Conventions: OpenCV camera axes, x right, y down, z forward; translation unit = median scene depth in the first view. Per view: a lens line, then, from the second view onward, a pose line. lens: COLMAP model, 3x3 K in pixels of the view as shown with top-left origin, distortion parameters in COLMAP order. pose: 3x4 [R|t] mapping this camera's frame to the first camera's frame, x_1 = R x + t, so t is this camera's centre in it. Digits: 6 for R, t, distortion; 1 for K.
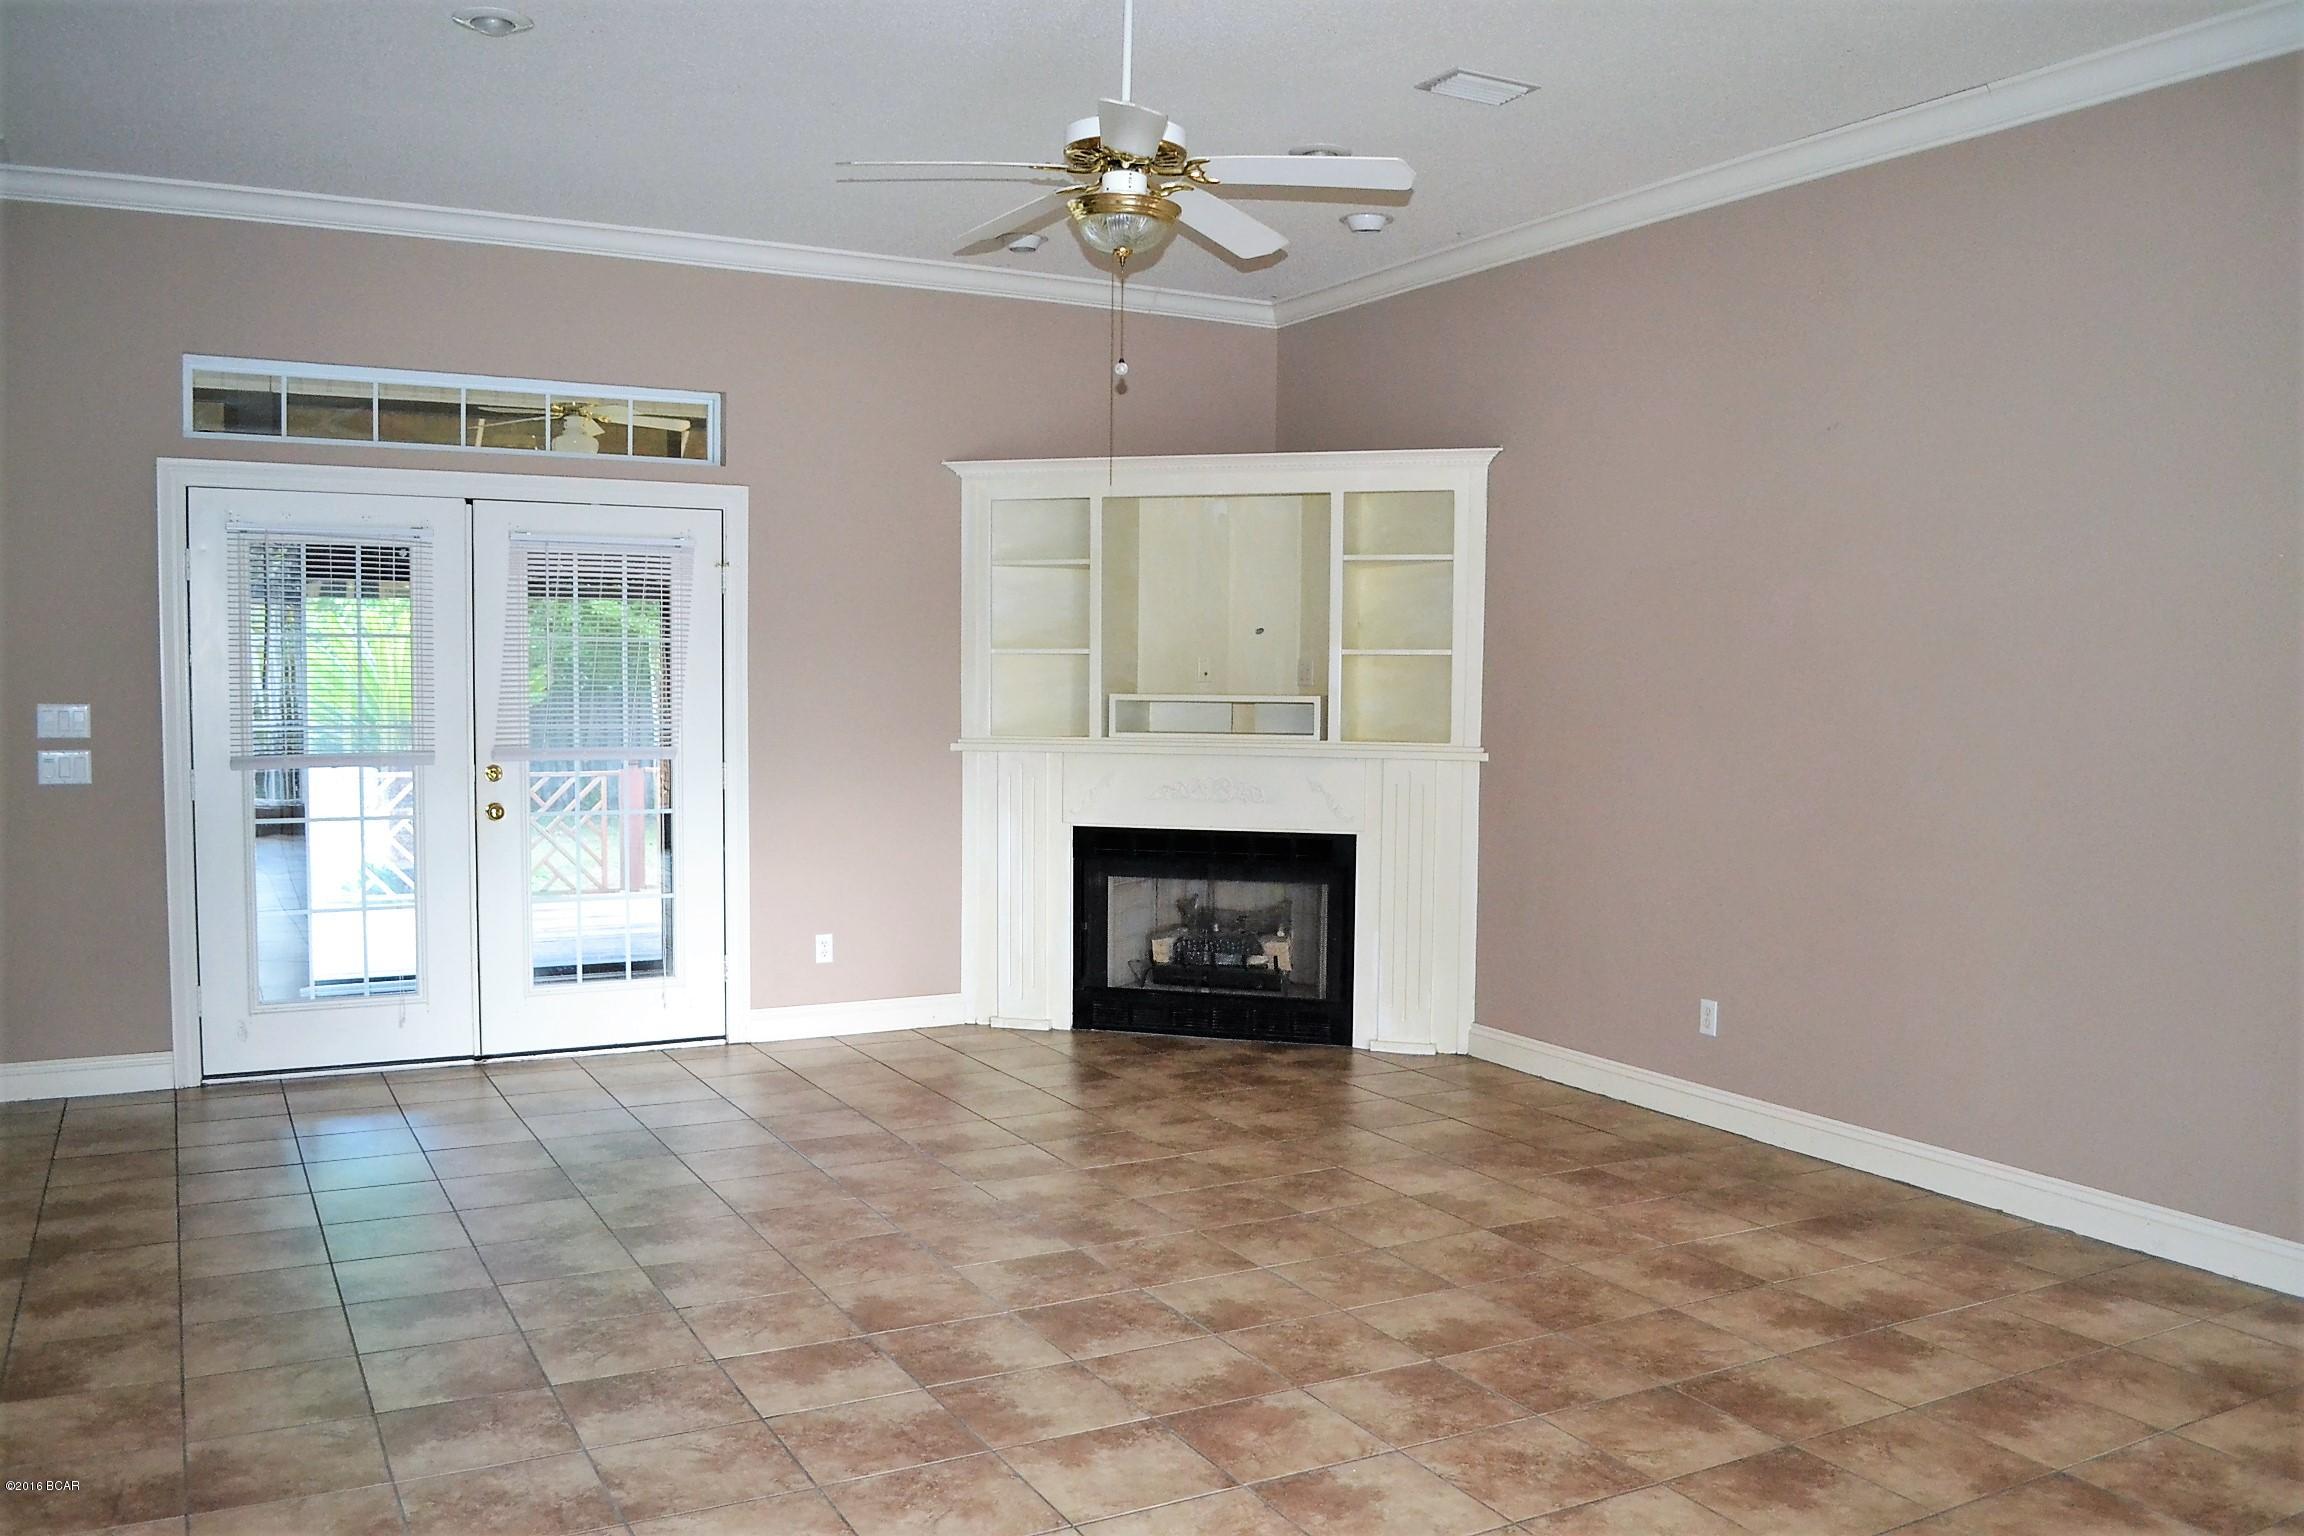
lens RADIAL K [[1848.2, 0, 1145.3], [0, 1848.2, 771.9], [0, 0, 1]] dist [-0.084480, 0.016701]
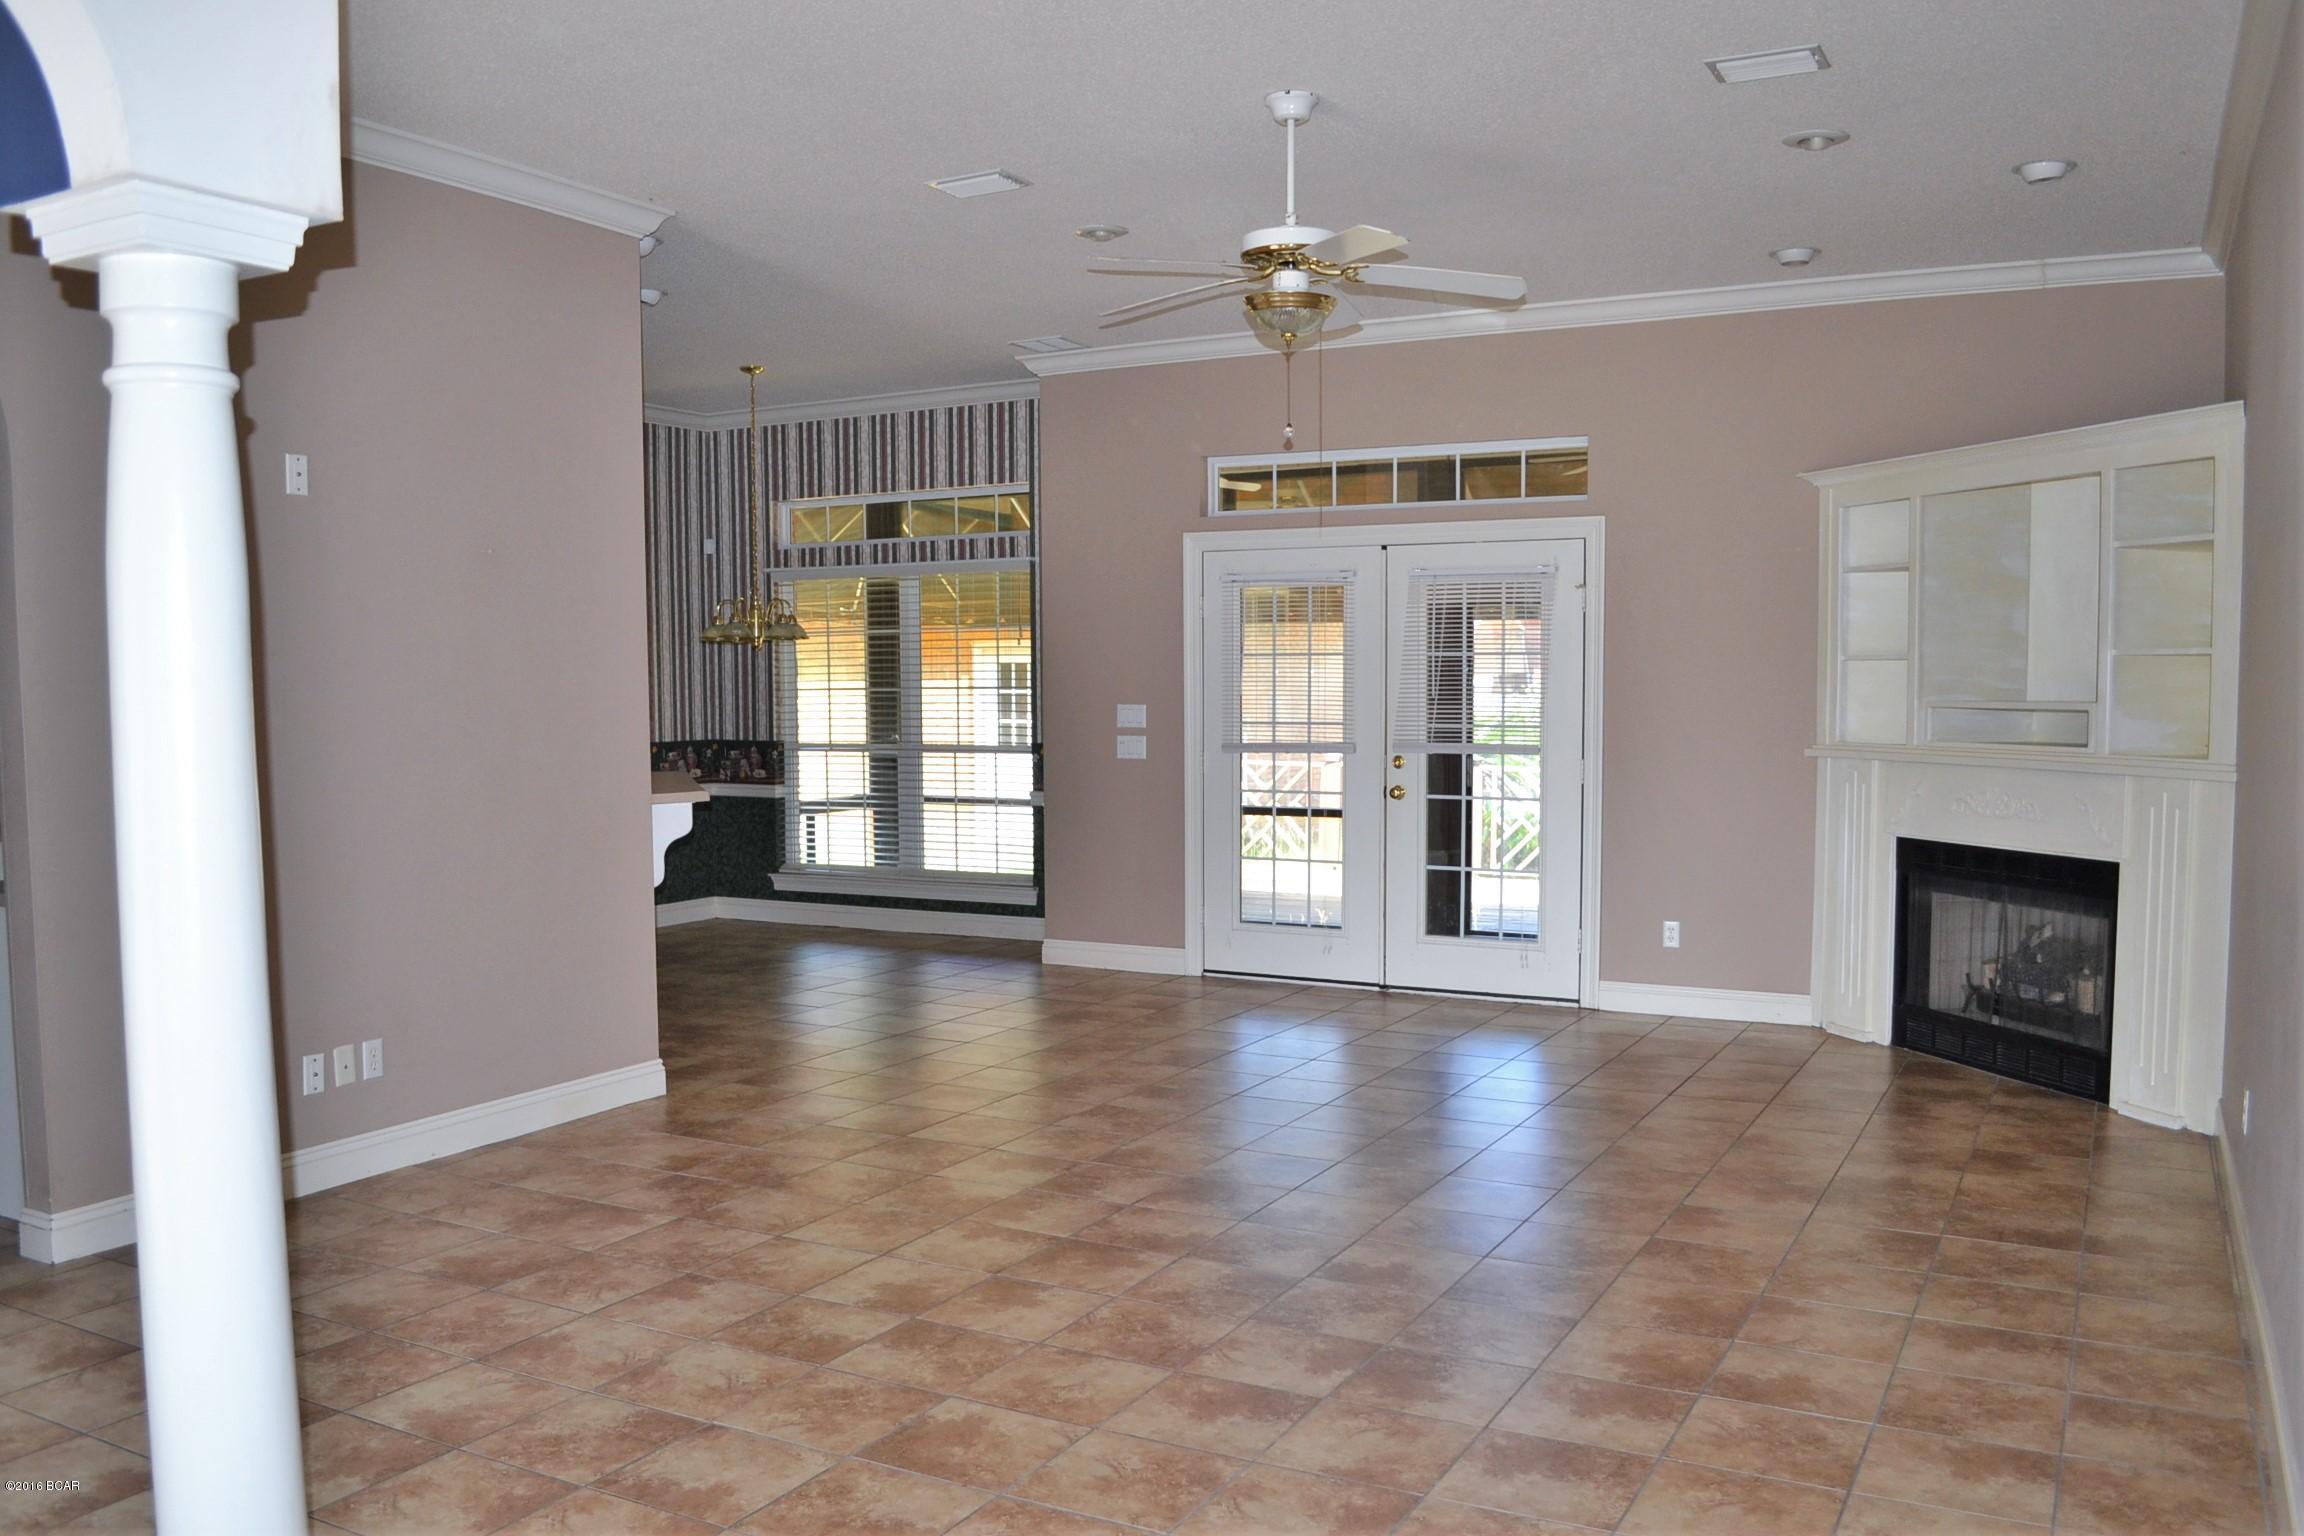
lens RADIAL K [[1848.2, 0, 1163.7], [0, 1848.2, 788.7], [0, 0, 1]] dist [-0.084480, 0.016701]
pose [[0.553405, 0.039189, -0.831990, 0.901602], [-0.036221, 0.999080, 0.022966, -0.006600], [0.832124, 0.017425, 0.554316, 0.240376]]
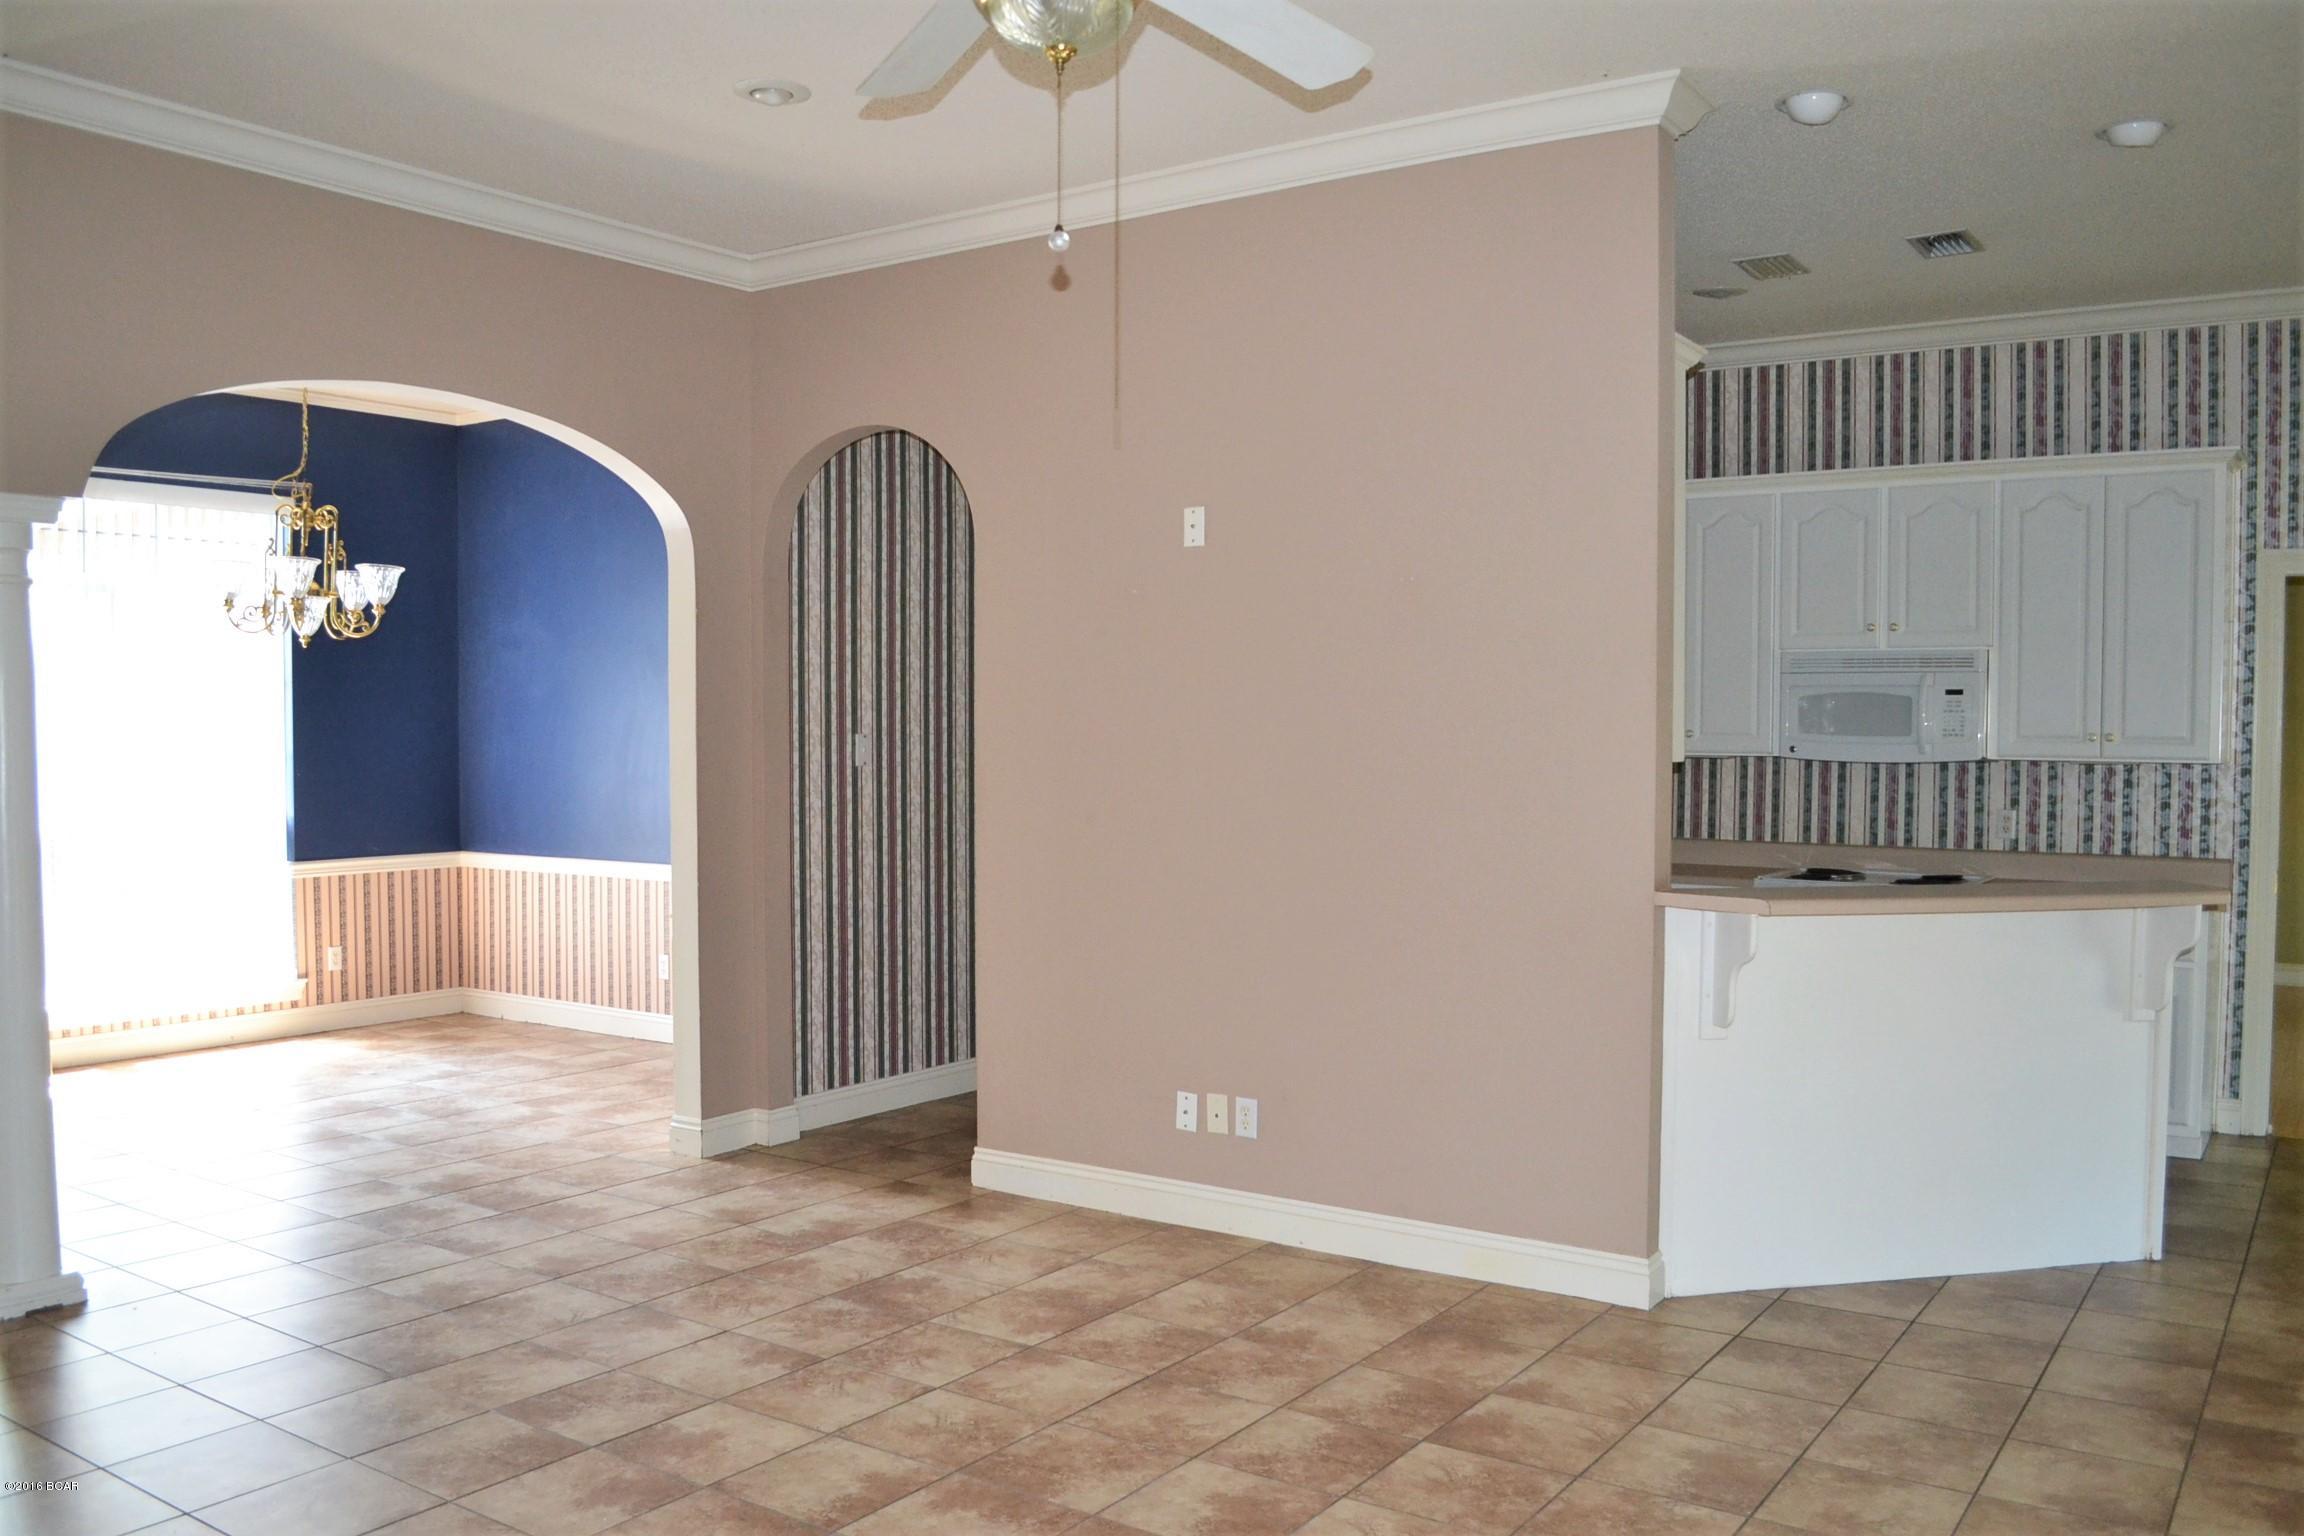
lens RADIAL K [[1848.2, 0, 1154.6], [0, 1848.2, 801.4], [0, 0, 1]] dist [-0.084480, 0.016701]
pose [[-0.888334, 0.005007, -0.459171, 0.222240], [-0.038898, 0.995526, 0.086109, -0.082224], [0.457548, 0.094354, -0.884165, 1.459052]]
